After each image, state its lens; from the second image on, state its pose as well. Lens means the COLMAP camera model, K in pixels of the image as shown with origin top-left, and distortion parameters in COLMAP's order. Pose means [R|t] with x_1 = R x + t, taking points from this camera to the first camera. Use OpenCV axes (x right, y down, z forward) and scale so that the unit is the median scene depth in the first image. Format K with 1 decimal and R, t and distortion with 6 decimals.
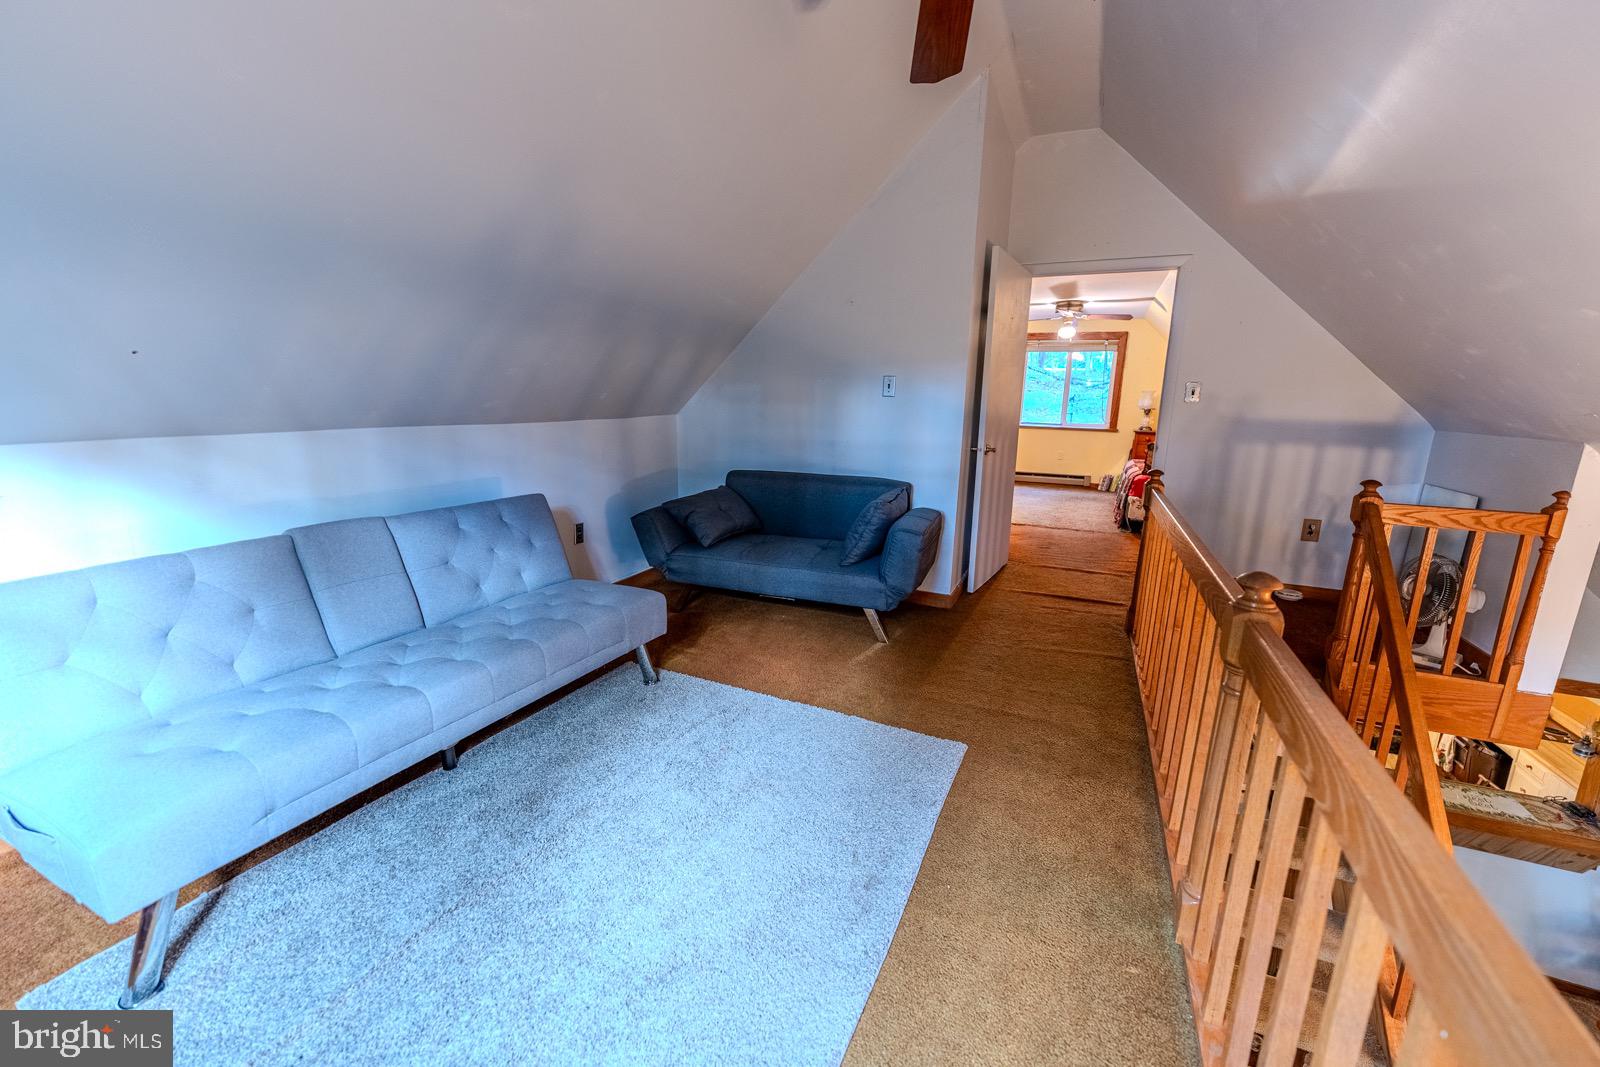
lens RADIAL K [[639.1, 0, 800.0], [0, 639.1, 533.5], [0, 0, 1]] dist [0.000834, -0.000315]
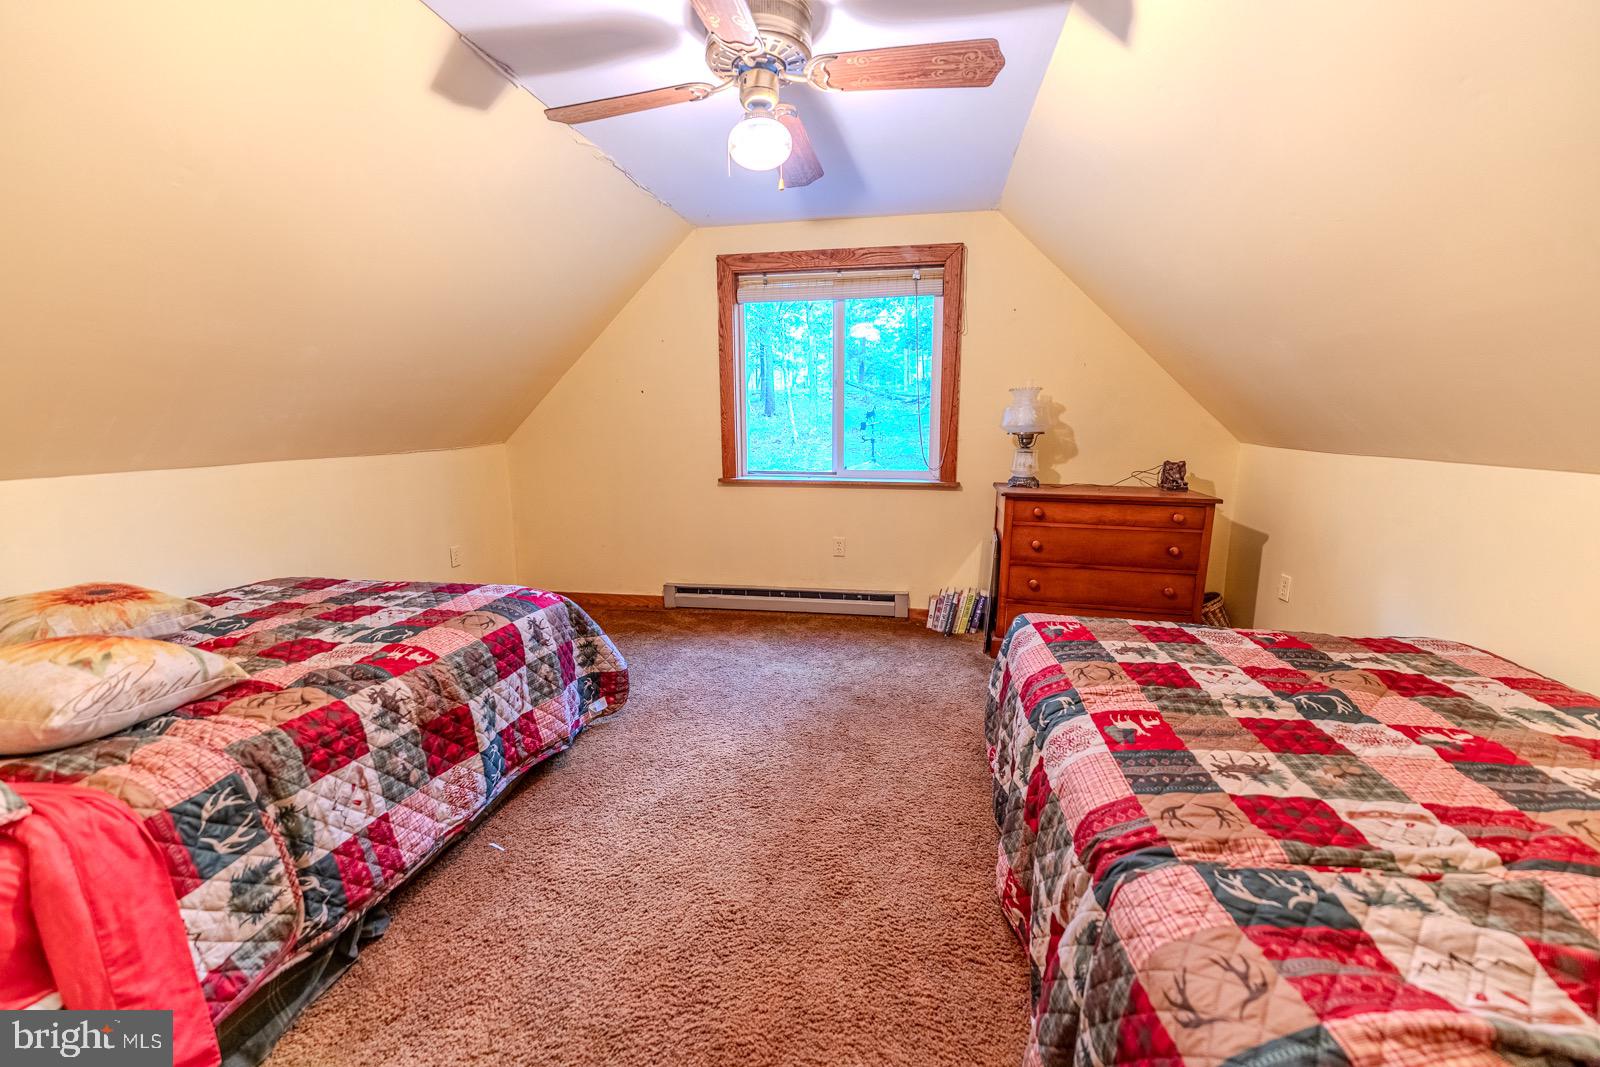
lens RADIAL K [[639.1, 0, 800.0], [0, 639.1, 533.5], [0, 0, 1]] dist [0.000834, -0.000315]
pose [[0.969758, -0.071107, 0.233479, 0.296152], [0.079142, 0.996545, -0.025212, -0.127333], [-0.230880, 0.042928, 0.972035, 0.618176]]
